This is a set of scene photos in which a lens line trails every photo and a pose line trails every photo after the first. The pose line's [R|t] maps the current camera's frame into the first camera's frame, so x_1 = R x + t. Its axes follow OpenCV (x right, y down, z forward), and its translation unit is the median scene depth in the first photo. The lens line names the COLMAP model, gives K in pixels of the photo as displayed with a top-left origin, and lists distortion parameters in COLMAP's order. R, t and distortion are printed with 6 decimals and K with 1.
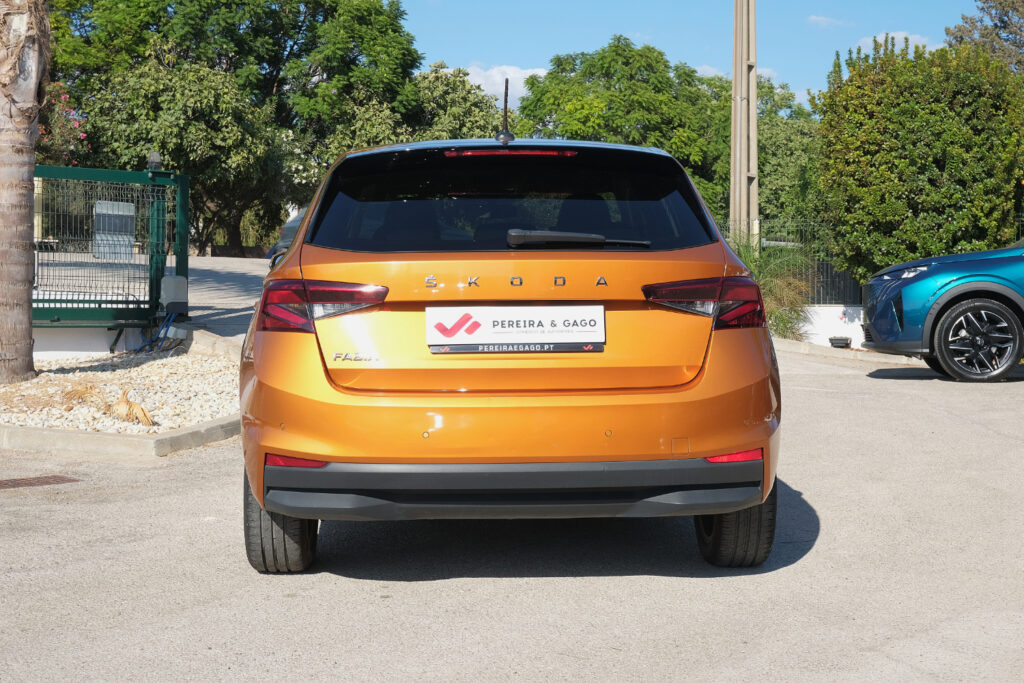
lens RADIAL K [[1594.2, 0, 488.1], [0, 1594.2, 324.9], [0, 0, 1]] dist [-0.021855, -0.101910]
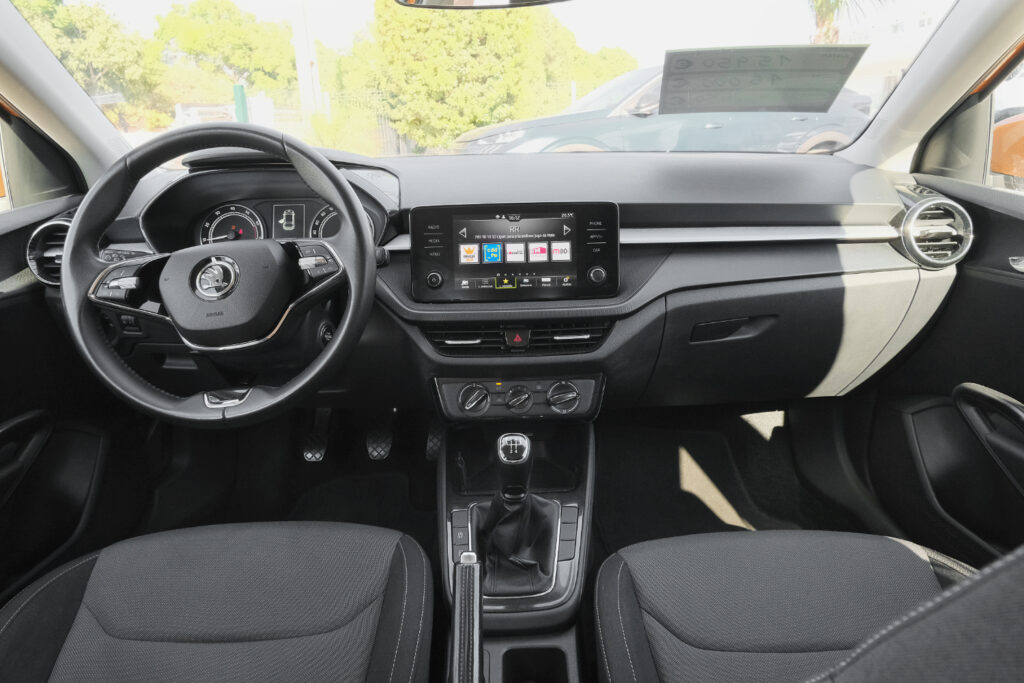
lens RADIAL K [[653.2, 0, 512.0], [0, 653.2, 341.5], [0, 0, 1]] dist [0.000730, 0.001295]
pose [[0.892487, -0.165028, 0.419802, 0.053502], [0.040899, 0.956444, 0.289037, -0.022768], [-0.449216, -0.240792, 0.860363, 0.483283]]
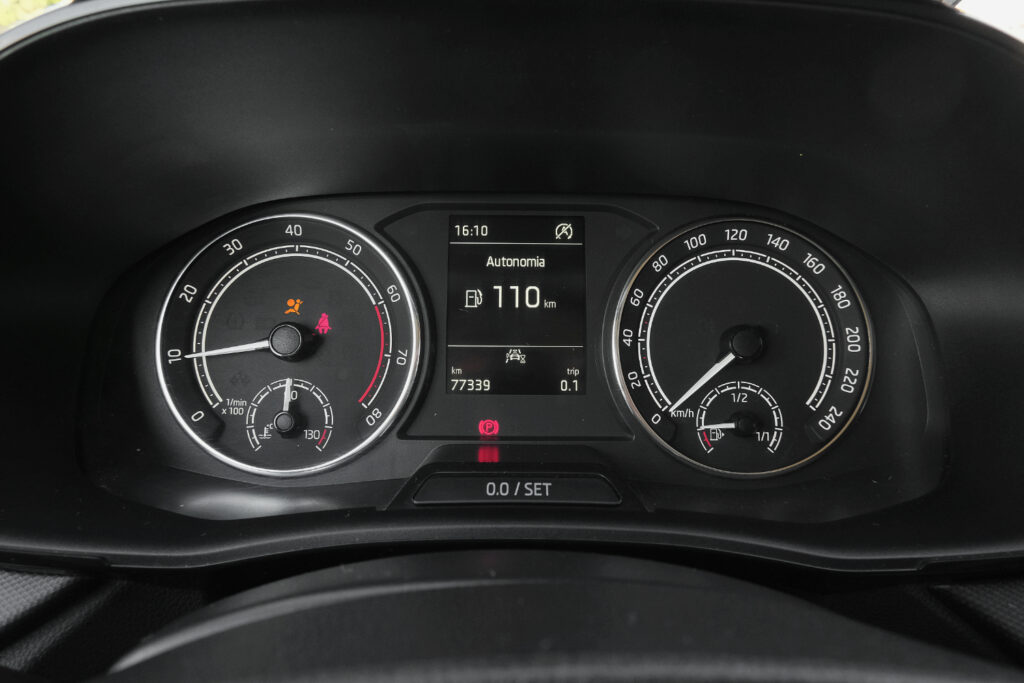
lens RADIAL K [[653.2, 0, 512.0], [0, 653.2, 341.5], [0, 0, 1]] dist [0.000730, 0.001295]
pose [[0.889895, -0.135119, 0.435695, 0.054836], [0.011303, 0.961362, 0.275055, -0.020664], [-0.456025, -0.239845, 0.857039, 0.518611]]
